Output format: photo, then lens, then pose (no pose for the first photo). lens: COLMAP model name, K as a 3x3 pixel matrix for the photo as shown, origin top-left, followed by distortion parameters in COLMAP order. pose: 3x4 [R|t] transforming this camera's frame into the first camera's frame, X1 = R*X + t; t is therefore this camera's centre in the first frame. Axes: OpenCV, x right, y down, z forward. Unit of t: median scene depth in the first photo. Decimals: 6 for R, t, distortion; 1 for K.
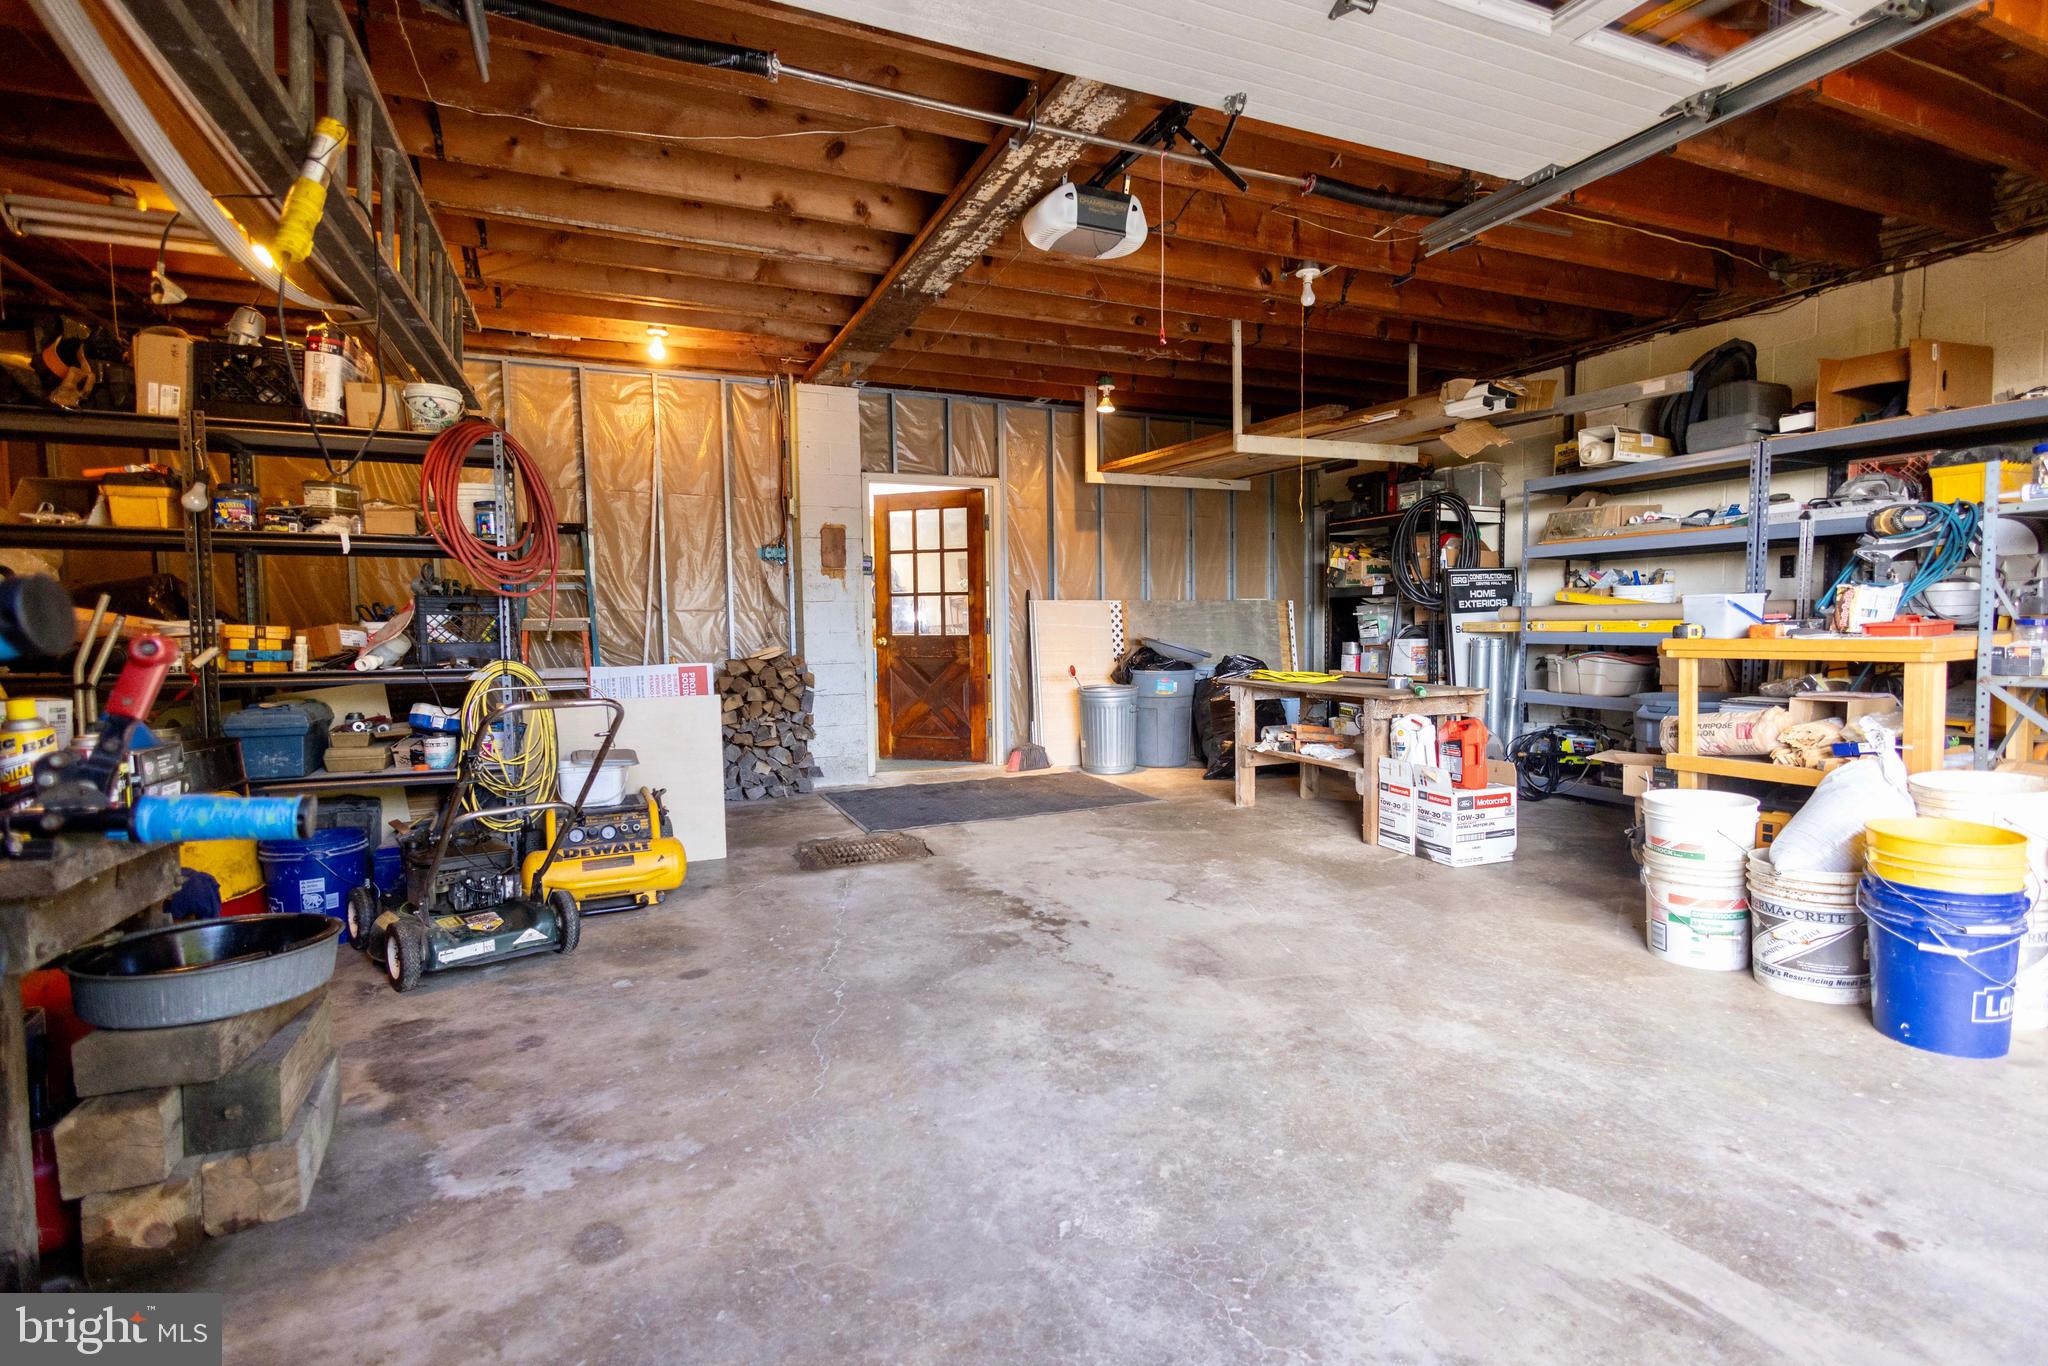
lens RADIAL K [[963.3, 0, 1023.5], [0, 963.3, 678.3], [0, 0, 1]] dist [0.008337, 0.000069]
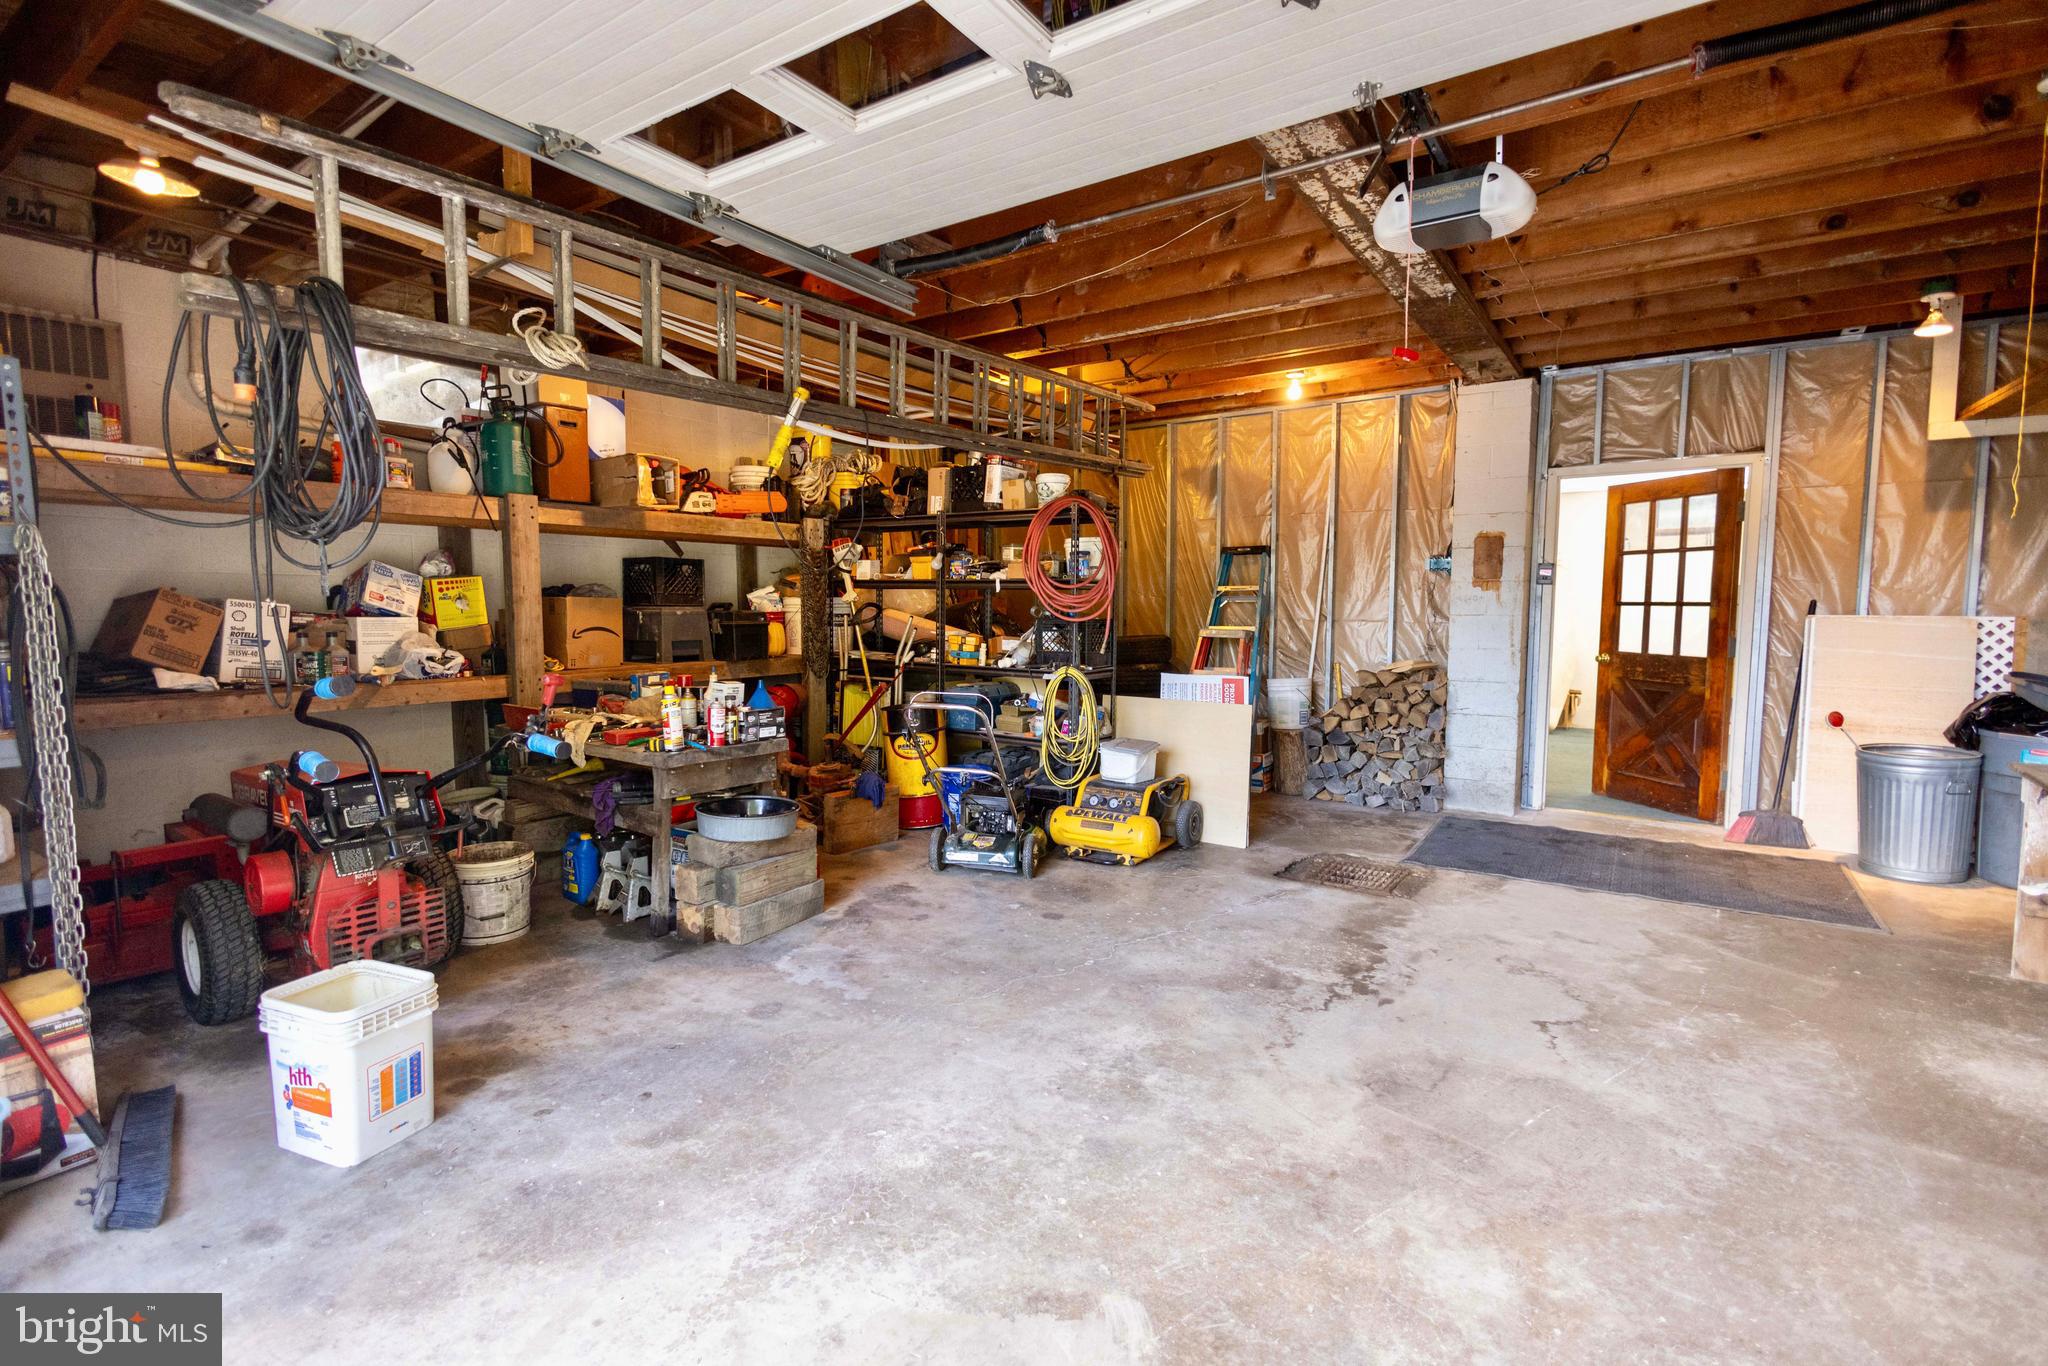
lens RADIAL K [[963.3, 0, 1022.2], [0, 963.3, 677.5], [0, 0, 1]] dist [0.008337, 0.000069]
pose [[0.510215, 0.081596, -0.856167, 0.627618], [-0.057165, 0.996505, 0.060904, -0.084455], [0.858145, 0.017869, 0.513097, 0.228009]]
